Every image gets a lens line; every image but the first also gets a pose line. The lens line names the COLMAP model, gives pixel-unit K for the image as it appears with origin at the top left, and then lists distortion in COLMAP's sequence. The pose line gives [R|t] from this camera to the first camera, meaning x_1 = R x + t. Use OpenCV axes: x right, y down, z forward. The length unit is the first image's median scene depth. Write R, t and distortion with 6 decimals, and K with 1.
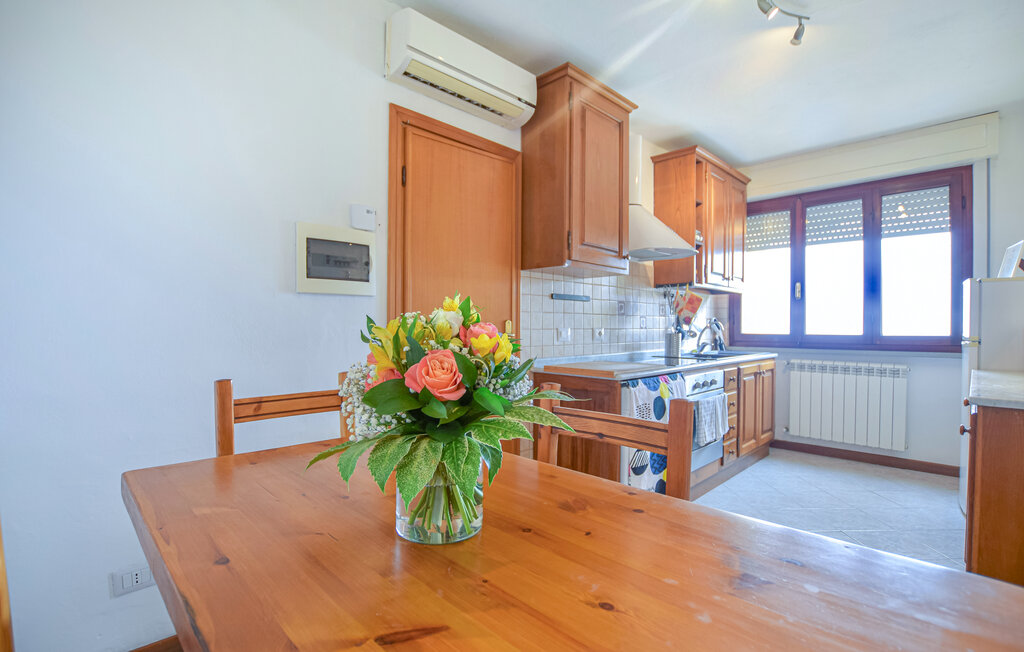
lens RADIAL K [[469.2, 0, 512.0], [0, 469.2, 326.0], [0, 0, 1]] dist [-0.001542, -0.000242]
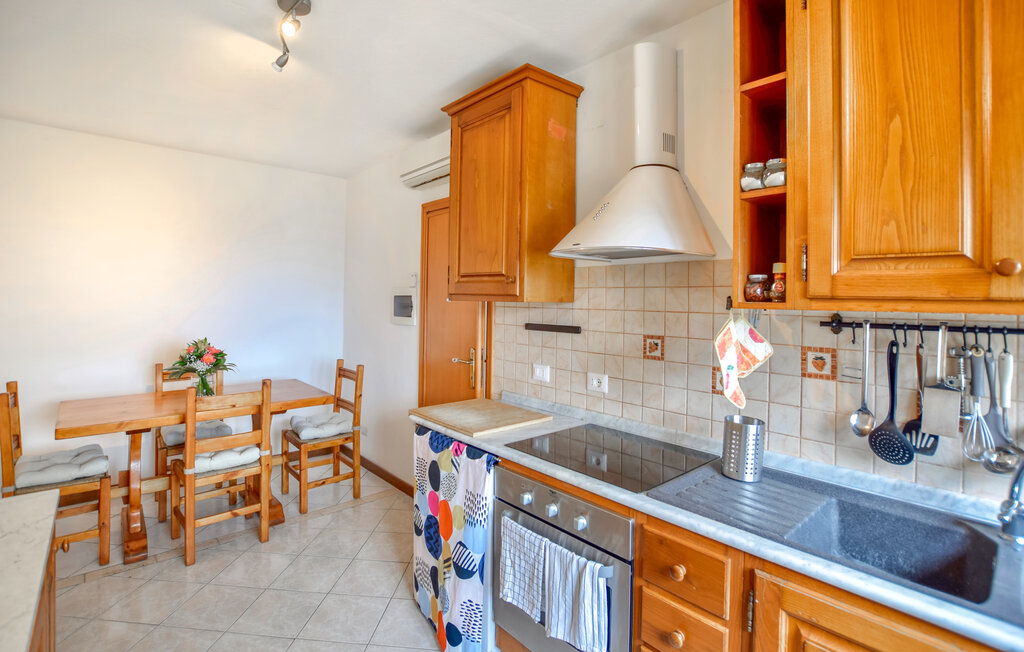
lens RADIAL K [[485.7, 0, 512.5], [0, 485.7, 291.7], [0, 0, 1]] dist [-0.000305, -0.000053]
pose [[-0.064405, -0.017035, -0.997778, 1.383431], [-0.011630, 0.999799, -0.016319, -0.156596], [0.997856, 0.010553, -0.064590, 1.433135]]
